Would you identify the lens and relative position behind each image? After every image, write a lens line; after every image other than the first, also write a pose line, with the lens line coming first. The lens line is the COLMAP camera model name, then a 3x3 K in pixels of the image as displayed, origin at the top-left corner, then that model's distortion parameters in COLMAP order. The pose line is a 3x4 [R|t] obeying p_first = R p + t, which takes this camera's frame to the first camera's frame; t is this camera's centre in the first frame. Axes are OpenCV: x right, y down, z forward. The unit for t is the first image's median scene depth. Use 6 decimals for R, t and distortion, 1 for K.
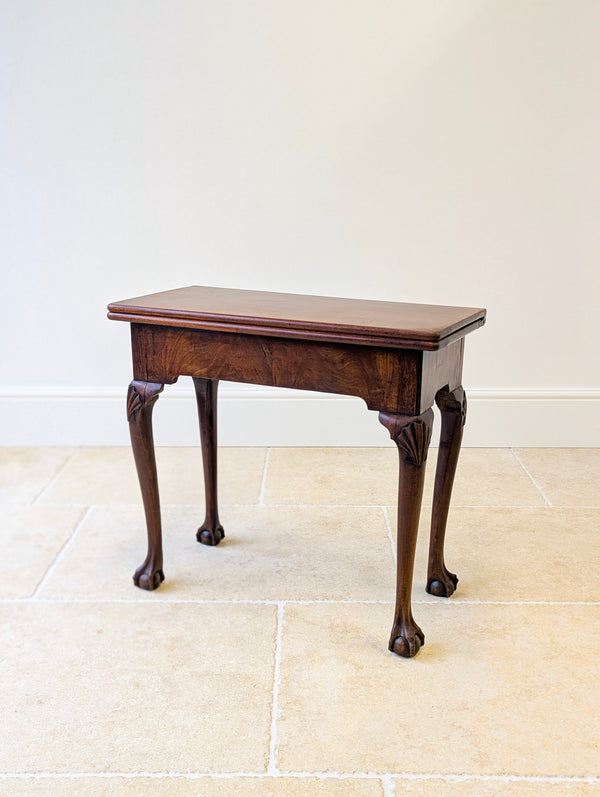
lens RADIAL K [[808.1, 0, 297.9], [0, 808.1, 399.6], [0, 0, 1]] dist [0.020379, 0.009636]
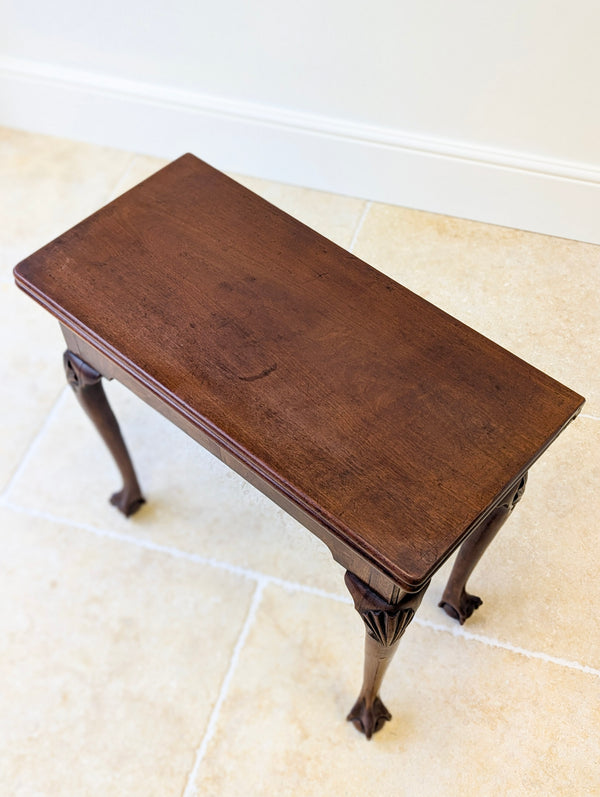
lens RADIAL K [[842.3, 0, 315.4], [0, 842.3, 397.9], [0, 0, 1]] dist [0.042310, -0.006144]
pose [[0.961191, 0.223046, -0.162363, 0.144186], [-0.075581, 0.778902, 0.622575, -0.491843], [0.265328, -0.586142, 0.765532, 0.483908]]
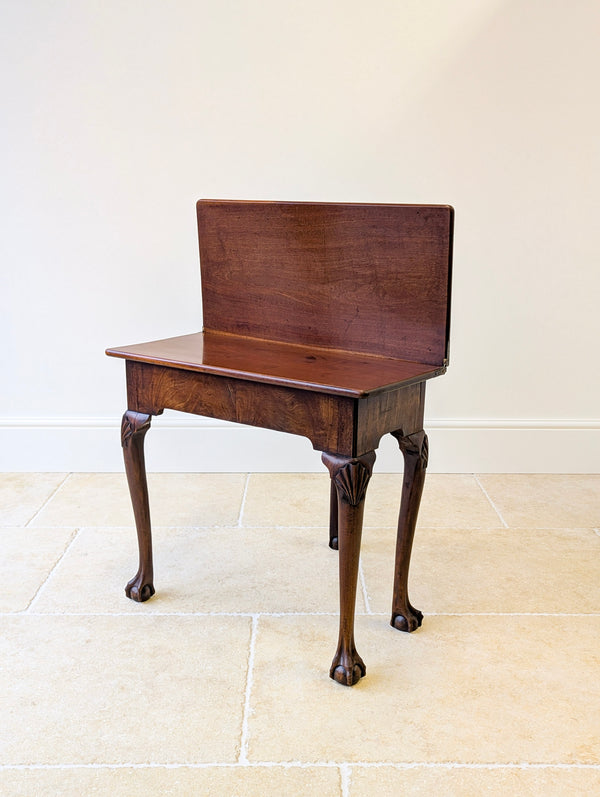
lens RADIAL K [[802.2, 0, 304.1], [0, 802.2, 355.6], [0, 0, 1]] dist [0.009735, 0.013190]
pose [[0.999698, 0.003932, 0.024269, 0.018686], [-0.001714, 0.995870, -0.090770, 0.000260], [-0.024525, 0.090701, 0.995576, -0.123704]]
